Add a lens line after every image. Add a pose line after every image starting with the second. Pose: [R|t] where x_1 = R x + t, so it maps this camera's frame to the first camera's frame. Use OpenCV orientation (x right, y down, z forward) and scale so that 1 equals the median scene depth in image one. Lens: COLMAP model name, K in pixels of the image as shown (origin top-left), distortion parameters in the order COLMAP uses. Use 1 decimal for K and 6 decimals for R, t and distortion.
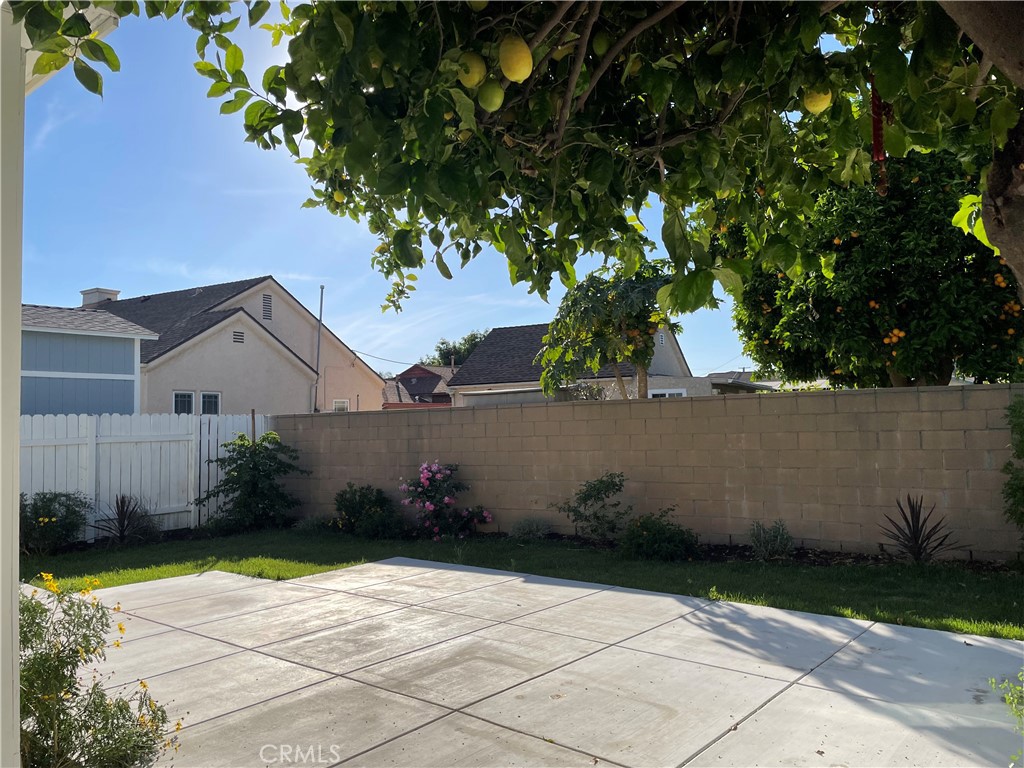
lens RADIAL K [[761.4, 0, 507.0], [0, 761.4, 372.5], [0, 0, 1]] dist [0.088552, -0.109853]
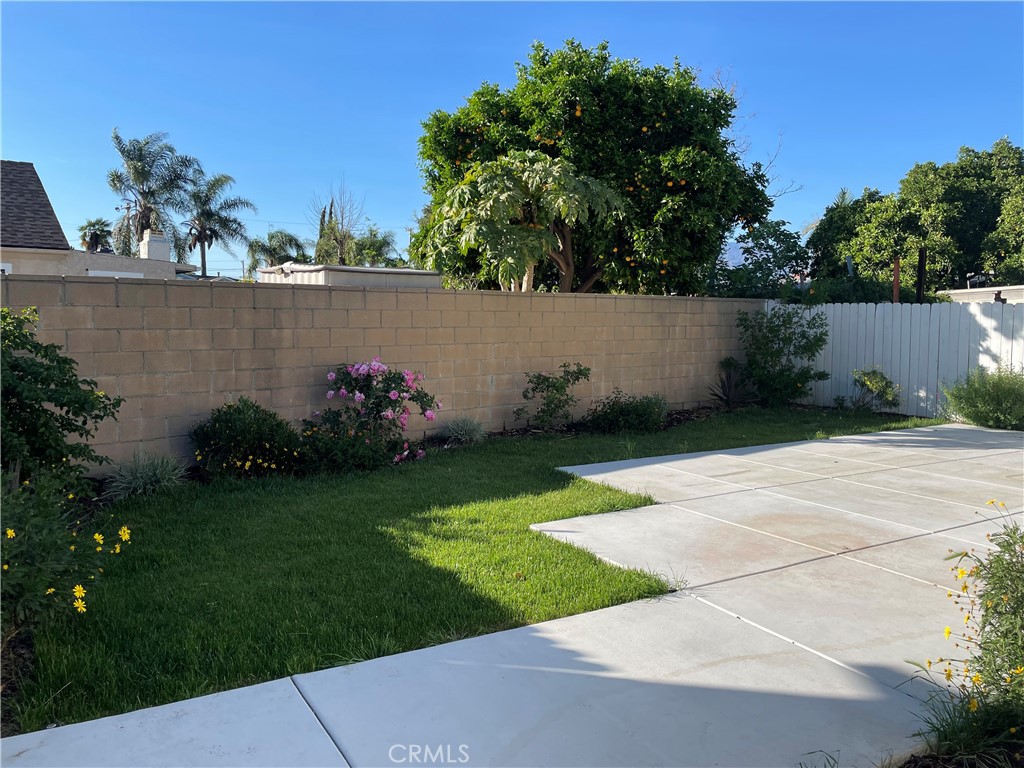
lens RADIAL K [[761.4, 0, 507.0], [0, 761.4, 372.5], [0, 0, 1]] dist [0.088552, -0.109853]
pose [[0.328772, -0.036505, 0.943704, -0.758542], [-0.075700, 0.995019, 0.064862, 0.073023], [-0.941371, -0.092763, 0.324371, 0.646128]]
